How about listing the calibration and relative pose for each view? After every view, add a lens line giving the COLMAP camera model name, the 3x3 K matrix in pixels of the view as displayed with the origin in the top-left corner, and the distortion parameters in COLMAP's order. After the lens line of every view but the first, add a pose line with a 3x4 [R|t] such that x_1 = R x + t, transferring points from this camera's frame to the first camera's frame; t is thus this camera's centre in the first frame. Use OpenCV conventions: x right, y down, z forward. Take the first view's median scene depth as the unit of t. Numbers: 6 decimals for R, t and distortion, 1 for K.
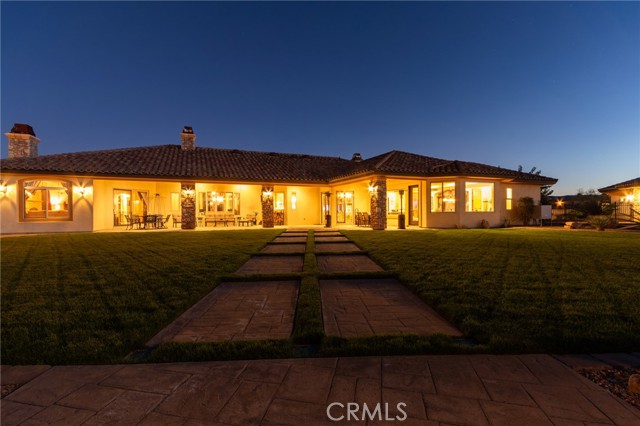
lens RADIAL K [[291.9, 0, 312.7], [0, 291.9, 214.2], [0, 0, 1]] dist [0.004190, -0.000284]
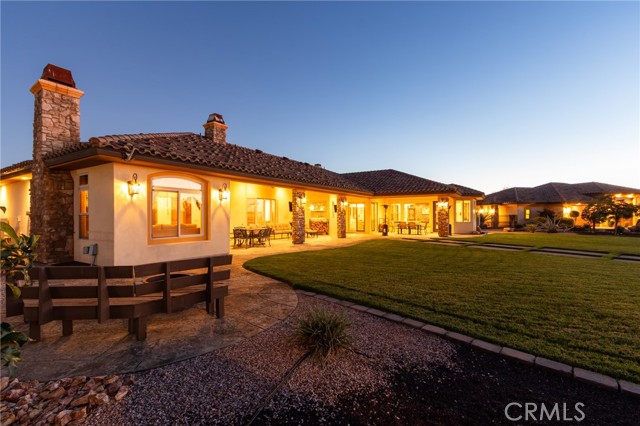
lens RADIAL K [[291.9, 0, 312.7], [0, 291.9, 214.2], [0, 0, 1]] dist [0.004190, -0.000284]
pose [[0.825186, 0.009485, 0.564781, -0.874622], [-0.003470, 0.999925, -0.011723, -0.025558], [-0.564850, 0.007713, 0.825157, 0.268095]]
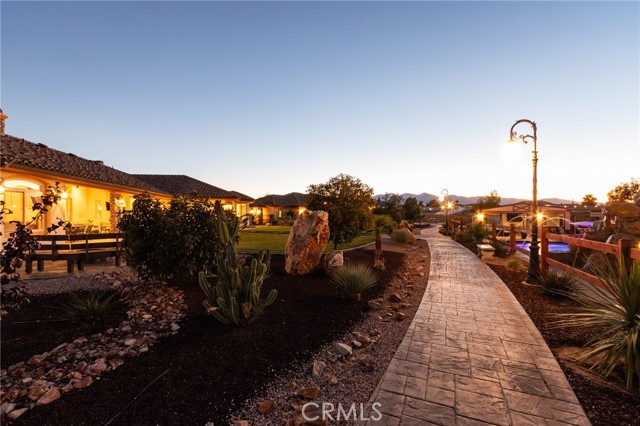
lens RADIAL K [[291.9, 0, 312.7], [0, 291.9, 214.2], [0, 0, 1]] dist [0.004190, -0.000284]
pose [[0.232941, 0.010922, 0.972429, -1.252532], [0.005082, 0.999910, -0.012448, -0.014634], [-0.972478, 0.007842, 0.232865, 0.107093]]
